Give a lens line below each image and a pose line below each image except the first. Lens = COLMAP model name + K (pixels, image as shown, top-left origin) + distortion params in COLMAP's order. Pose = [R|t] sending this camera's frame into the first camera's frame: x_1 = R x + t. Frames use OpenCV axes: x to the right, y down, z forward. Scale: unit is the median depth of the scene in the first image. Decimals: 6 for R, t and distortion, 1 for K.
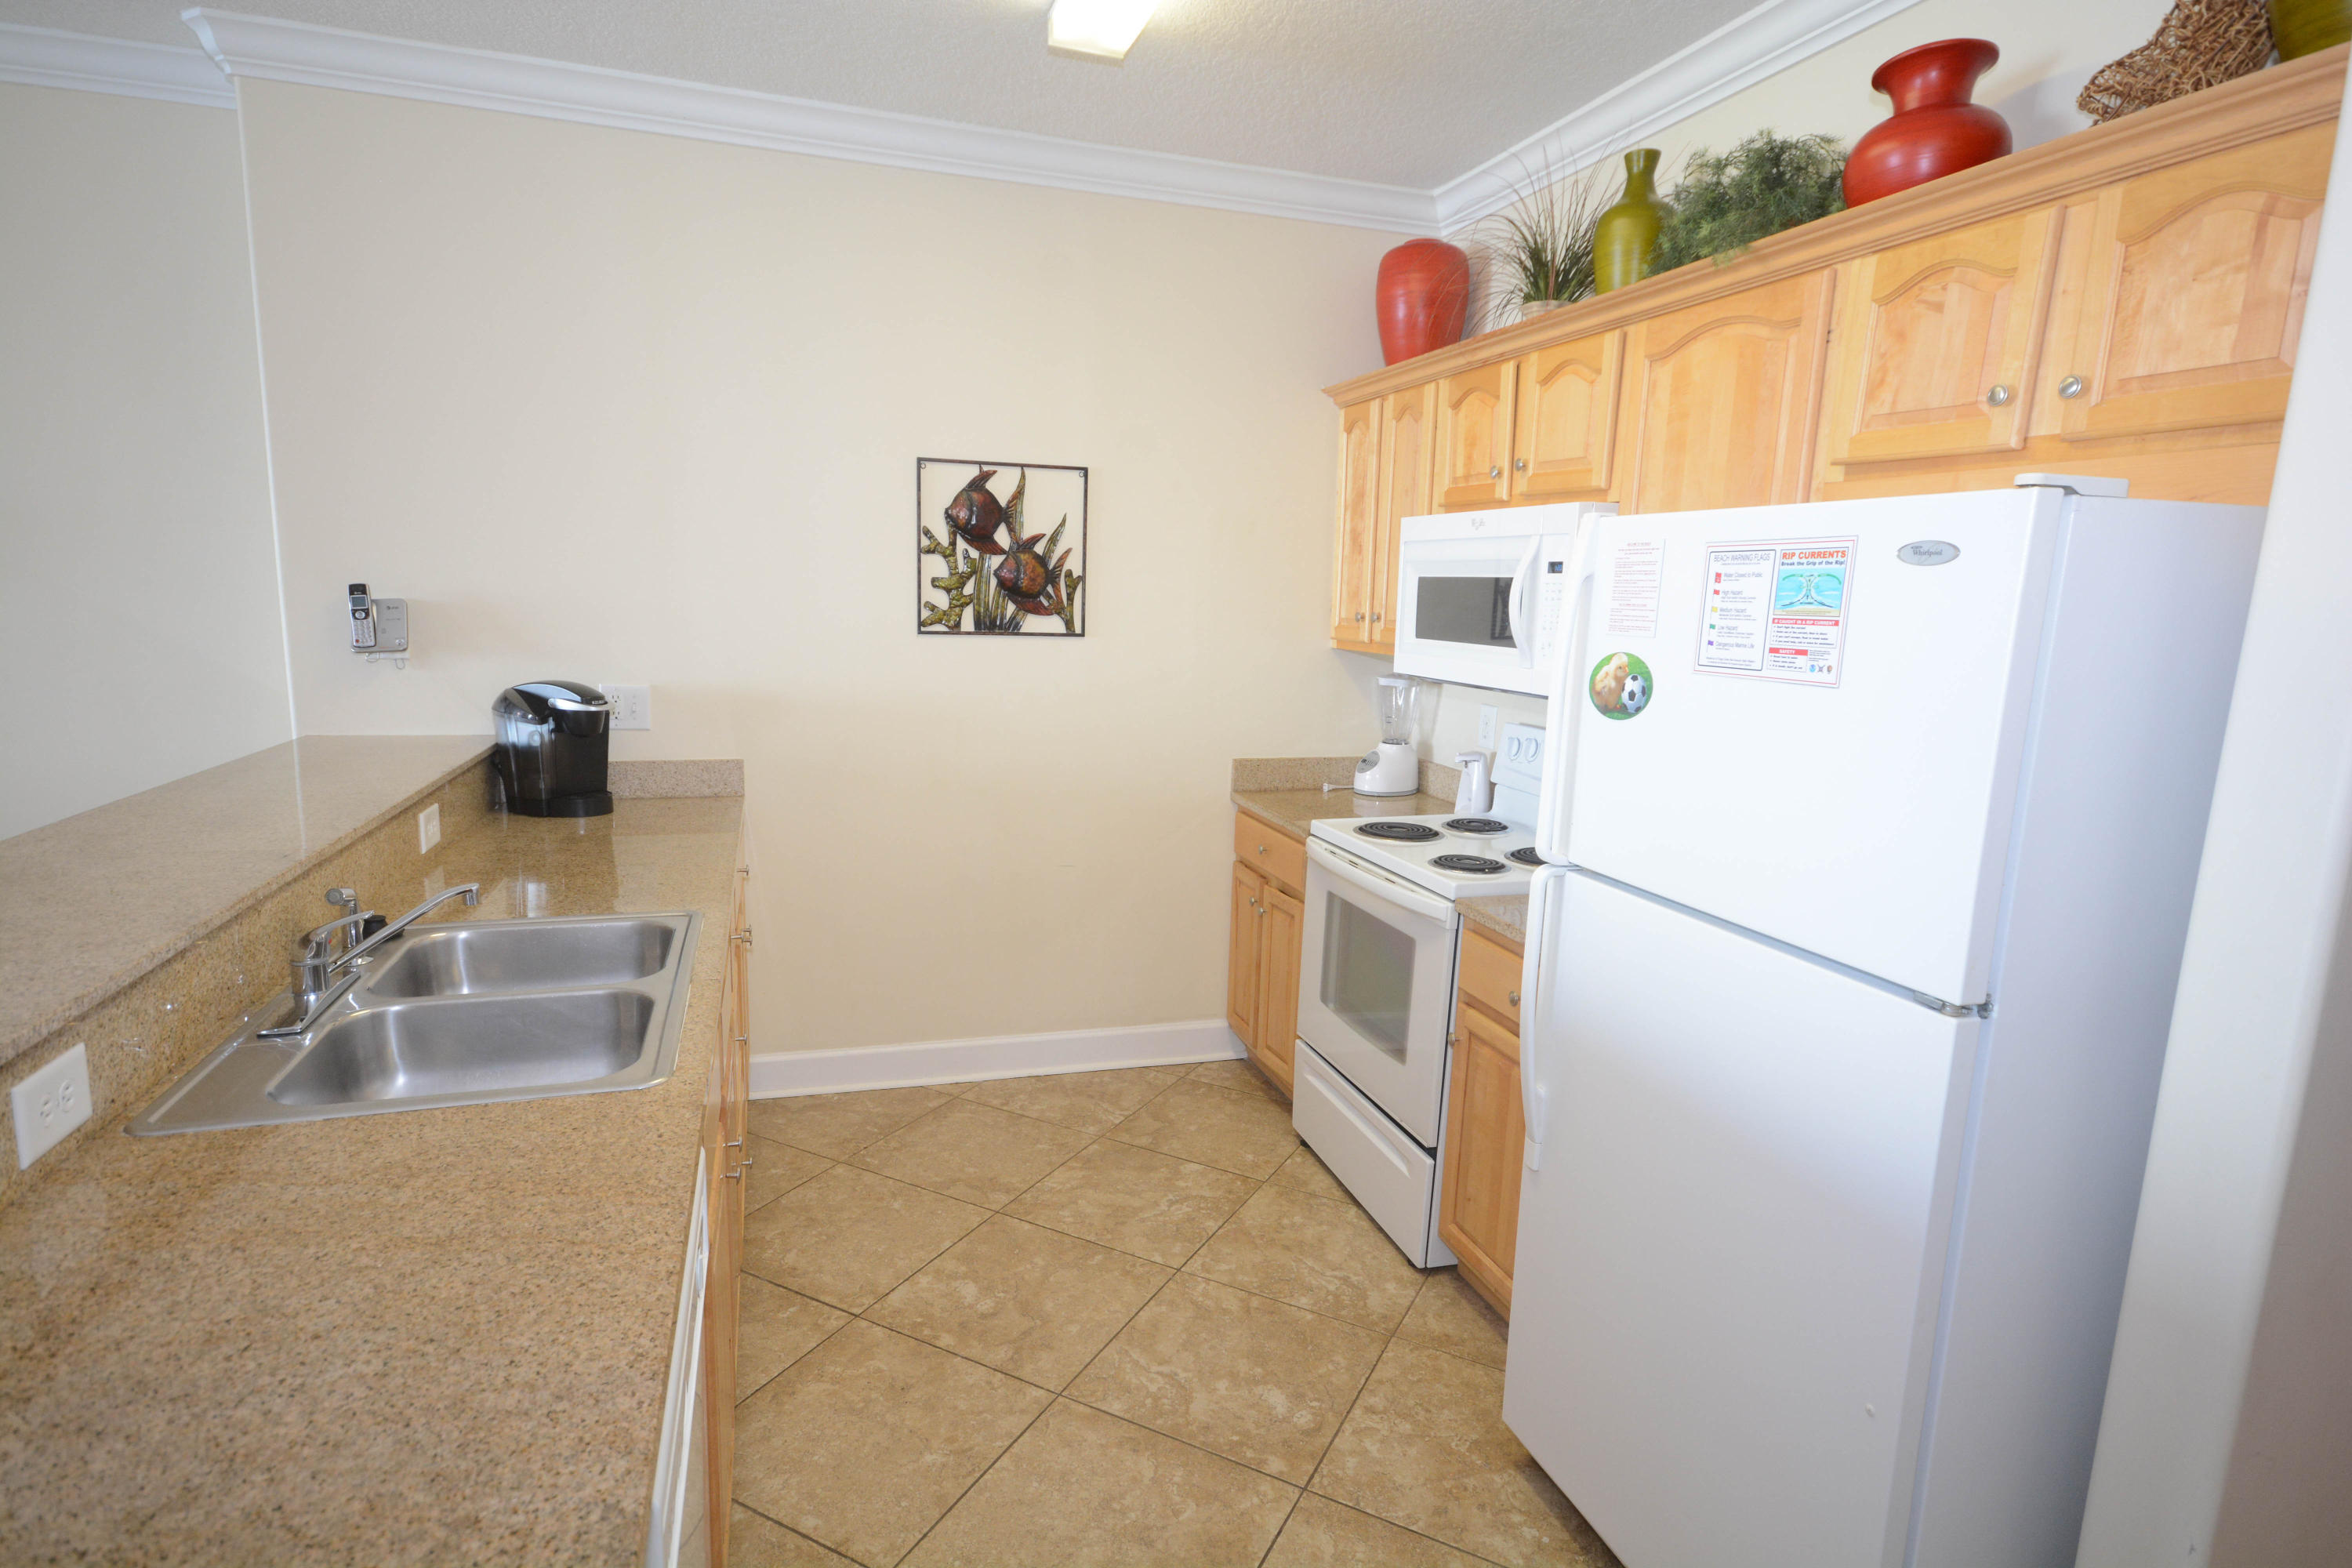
lens RADIAL K [[1232.2, 0, 1164.8], [0, 1232.2, 801.3], [0, 0, 1]] dist [0.009830, 0.001964]
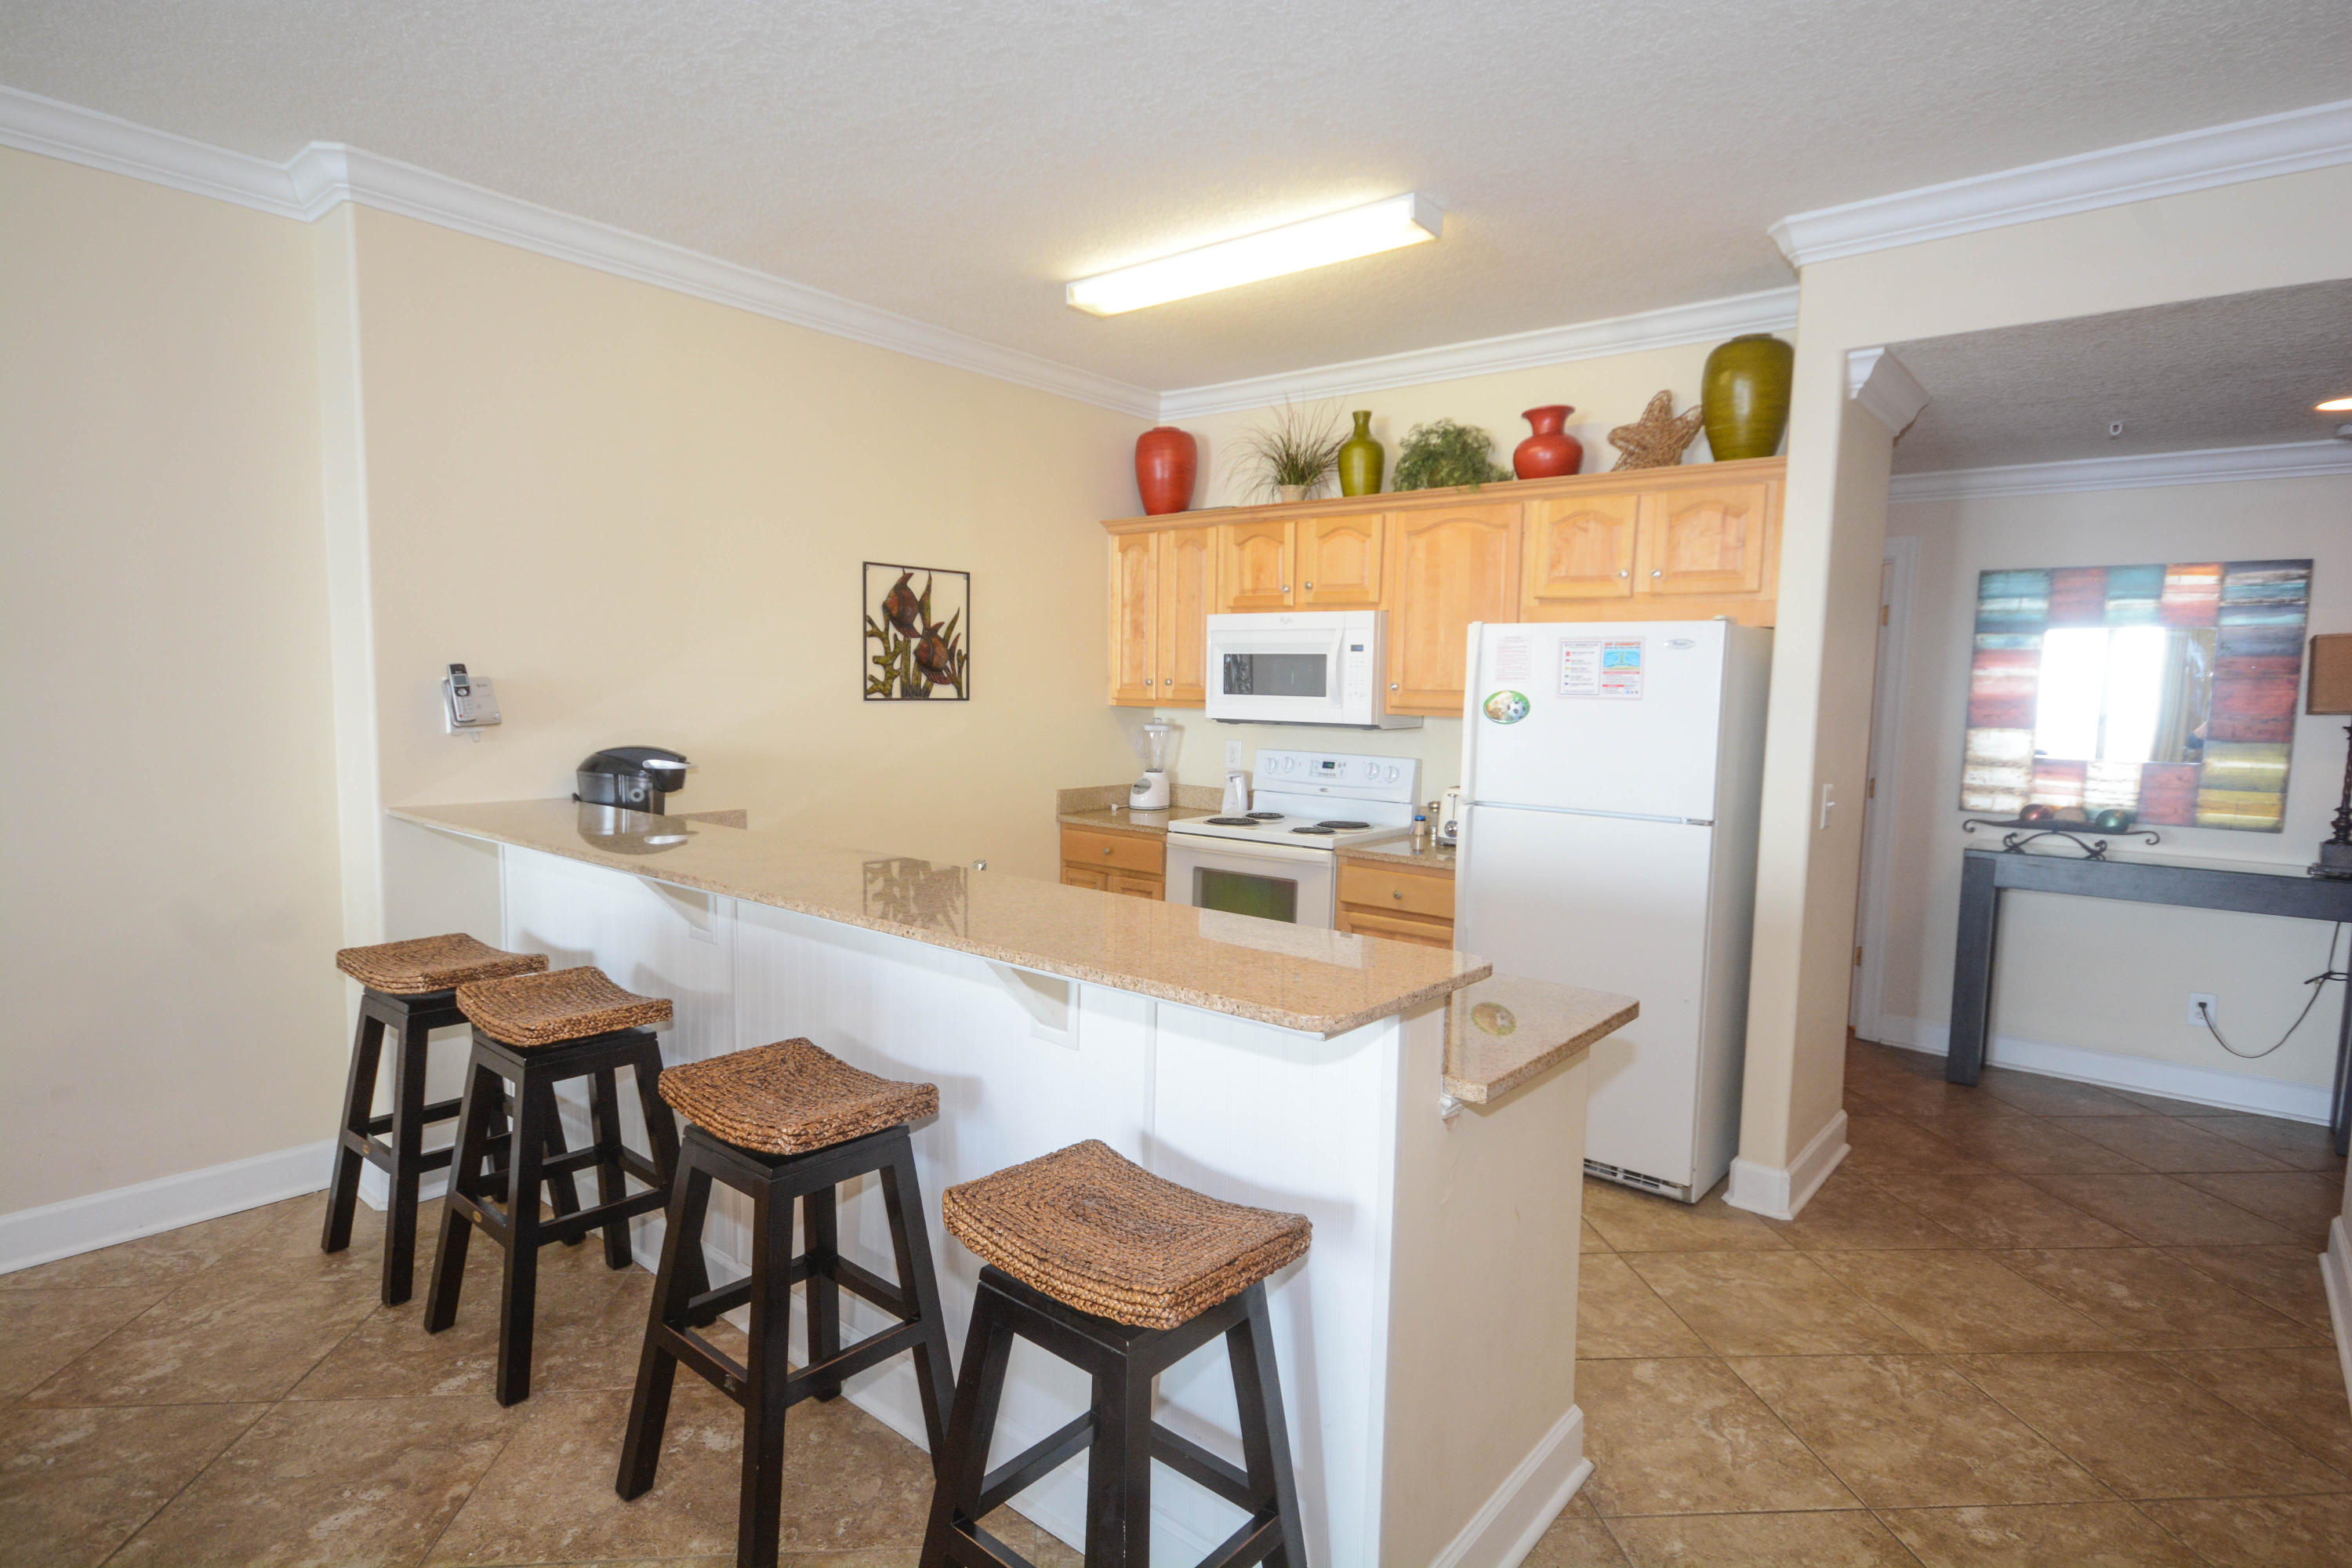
lens RADIAL K [[1232.2, 0, 1164.8], [0, 1232.2, 801.3], [0, 0, 1]] dist [0.009830, 0.001964]
pose [[0.839522, -0.067717, 0.539090, -0.627717], [0.100206, 0.994480, -0.031129, 0.034767], [-0.534006, 0.080154, 0.841673, -0.202839]]
